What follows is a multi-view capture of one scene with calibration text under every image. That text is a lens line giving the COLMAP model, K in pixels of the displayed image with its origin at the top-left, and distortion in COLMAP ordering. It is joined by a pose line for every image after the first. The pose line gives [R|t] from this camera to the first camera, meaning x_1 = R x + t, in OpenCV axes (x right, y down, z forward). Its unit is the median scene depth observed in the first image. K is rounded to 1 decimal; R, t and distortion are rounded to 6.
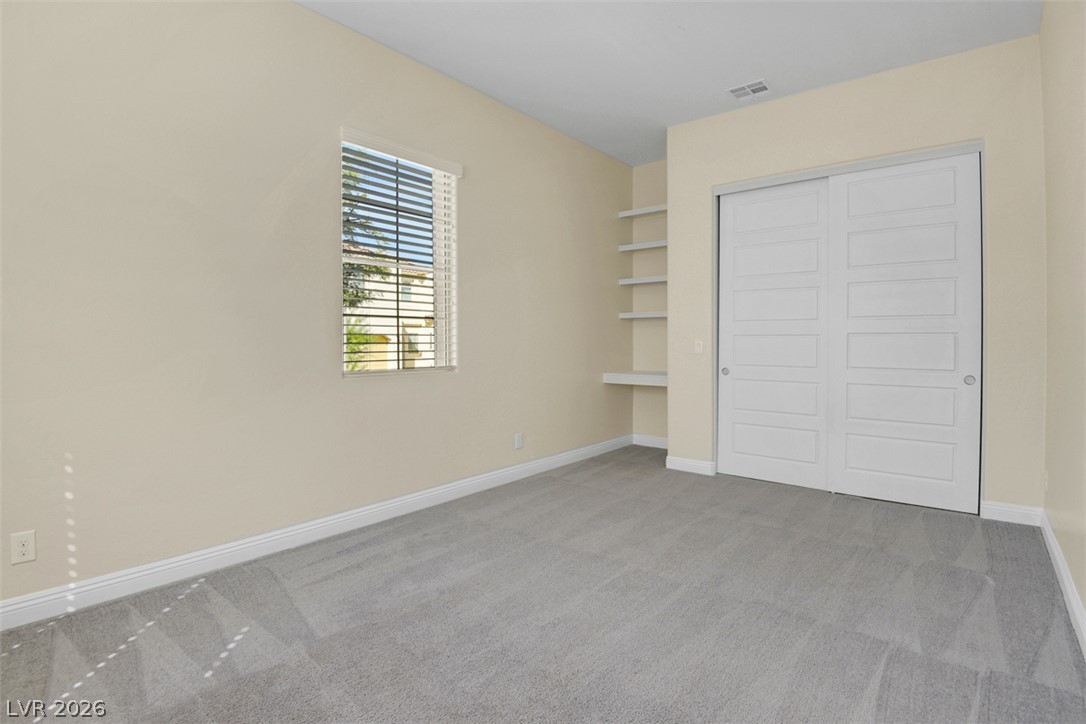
lens RADIAL K [[524.6, 0, 543.0], [0, 524.6, 362.0], [0, 0, 1]] dist [-0.000536, -0.023292]
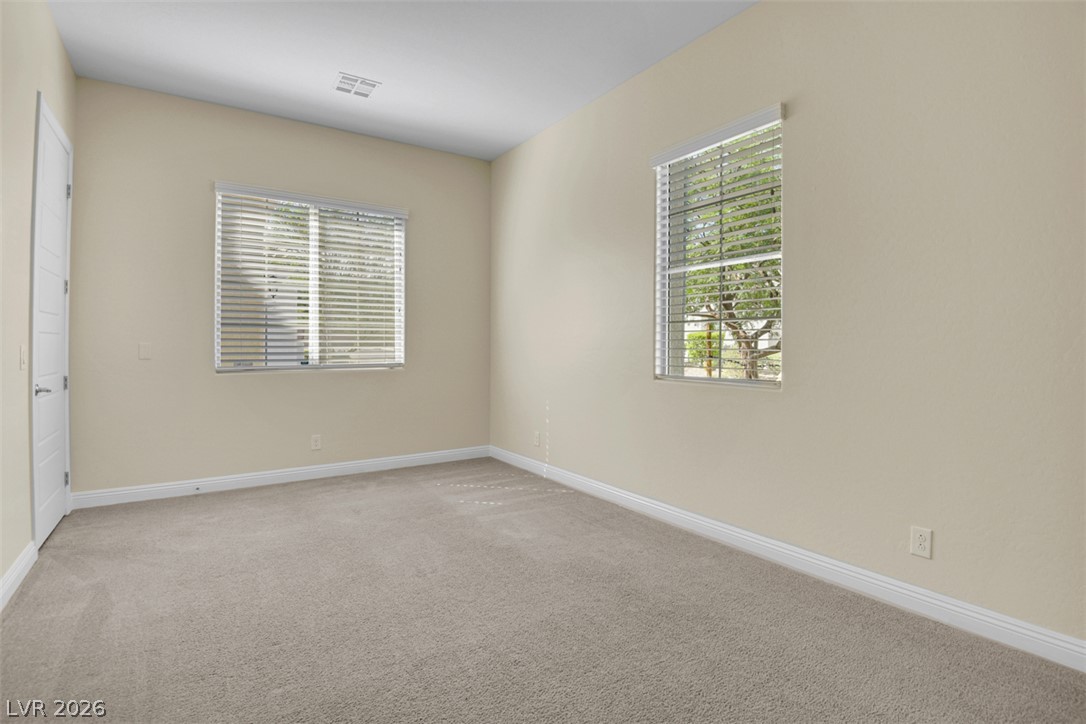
lens RADIAL K [[524.6, 0, 543.0], [0, 524.6, 362.0], [0, 0, 1]] dist [-0.000536, -0.023292]
pose [[-0.286917, 0.034801, -0.957323, 1.083390], [-0.034785, 0.998302, 0.046716, -0.074192], [0.957324, 0.046704, -0.285219, 1.565544]]
